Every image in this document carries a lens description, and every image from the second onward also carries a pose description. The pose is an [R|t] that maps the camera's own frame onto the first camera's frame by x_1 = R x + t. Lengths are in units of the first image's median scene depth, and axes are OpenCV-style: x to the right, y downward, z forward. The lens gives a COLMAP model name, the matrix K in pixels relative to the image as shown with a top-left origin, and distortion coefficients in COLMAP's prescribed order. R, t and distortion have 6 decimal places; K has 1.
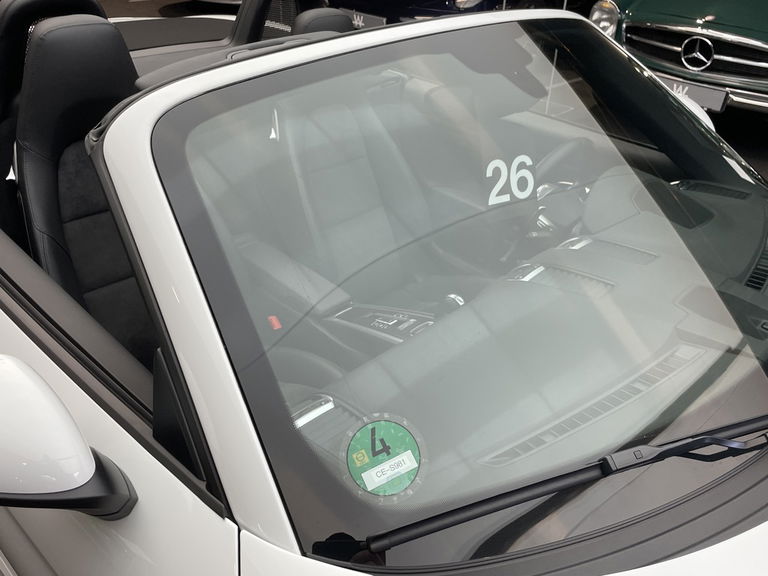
lens RADIAL K [[683.6, 0, 394.8], [0, 683.6, 287.8], [0, 0, 1]] dist [0.101173, -0.134542]
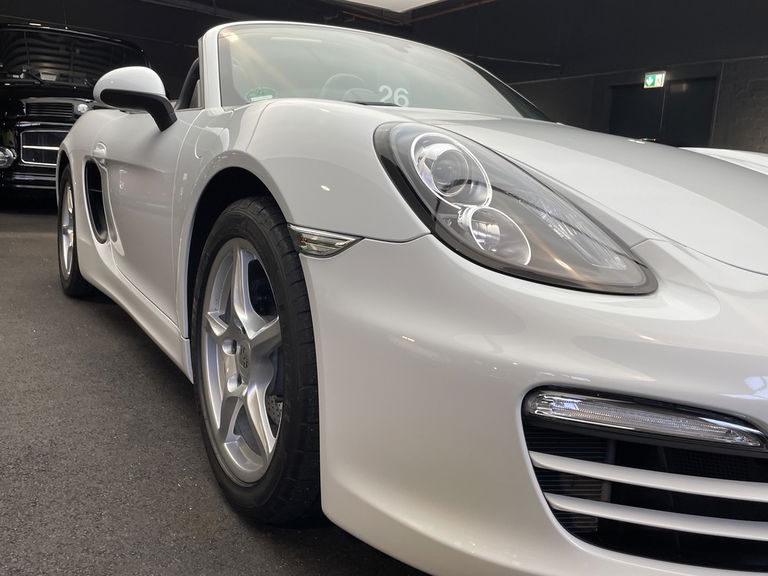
lens RADIAL K [[683.6, 0, 394.8], [0, 683.6, 287.8], [0, 0, 1]] dist [0.101173, -0.134542]
pose [[0.963679, 0.045107, -0.263228, 0.606270], [-0.142455, 0.920524, -0.363788, 0.910399], [0.225898, 0.388072, 0.893515, -0.489679]]
